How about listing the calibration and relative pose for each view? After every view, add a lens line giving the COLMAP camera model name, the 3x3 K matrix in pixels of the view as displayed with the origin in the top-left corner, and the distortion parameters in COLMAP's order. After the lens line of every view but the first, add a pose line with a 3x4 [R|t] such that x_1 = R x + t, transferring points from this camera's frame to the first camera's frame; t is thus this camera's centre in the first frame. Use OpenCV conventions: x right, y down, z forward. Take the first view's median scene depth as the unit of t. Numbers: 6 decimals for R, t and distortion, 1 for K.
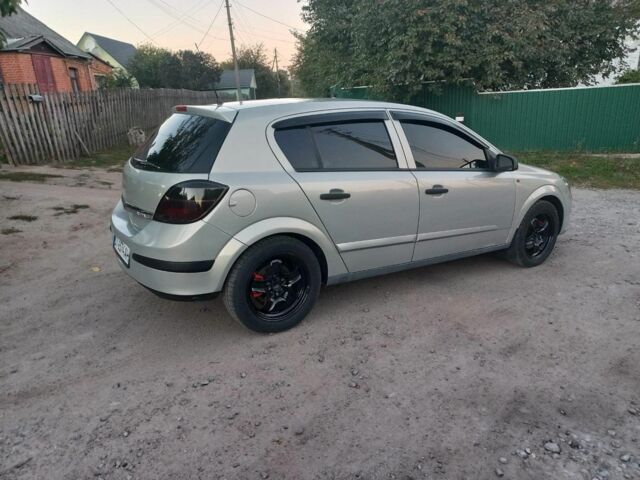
lens RADIAL K [[453.8, 0, 319.7], [0, 453.8, 241.1], [0, 0, 1]] dist [0.027040, 0.003605]
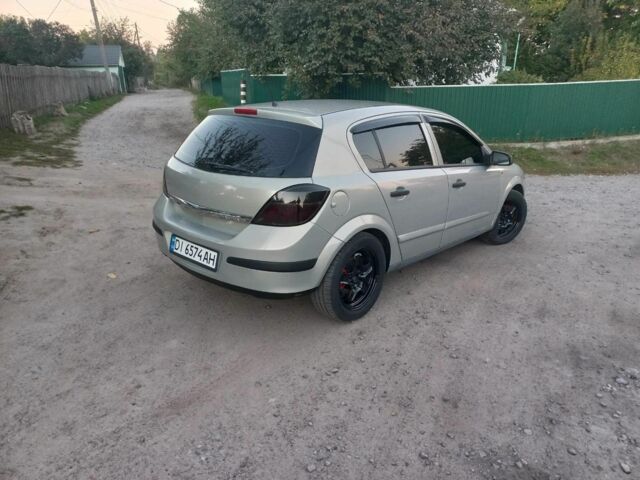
lens RADIAL K [[453.8, 0, 319.6], [0, 453.8, 241.5], [0, 0, 1]] dist [0.027040, 0.003605]
pose [[0.962228, -0.061432, 0.265222, -0.406214], [0.052351, 0.997779, 0.041178, -0.032691], [-0.267163, -0.025738, 0.963308, -0.023268]]
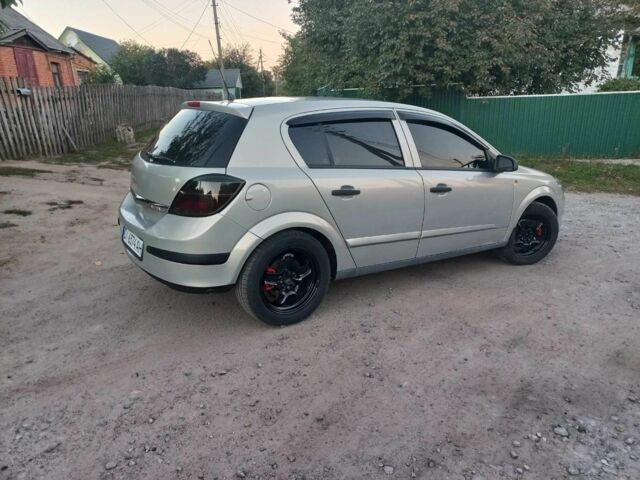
lens RADIAL K [[453.8, 0, 319.8], [0, 453.8, 240.5], [0, 0, 1]] dist [0.027040, 0.003605]
pose [[0.999205, 0.010625, 0.038426, -0.056241], [-0.010451, 0.999934, -0.004735, 0.013430], [-0.038474, 0.004330, 0.999250, -0.019789]]
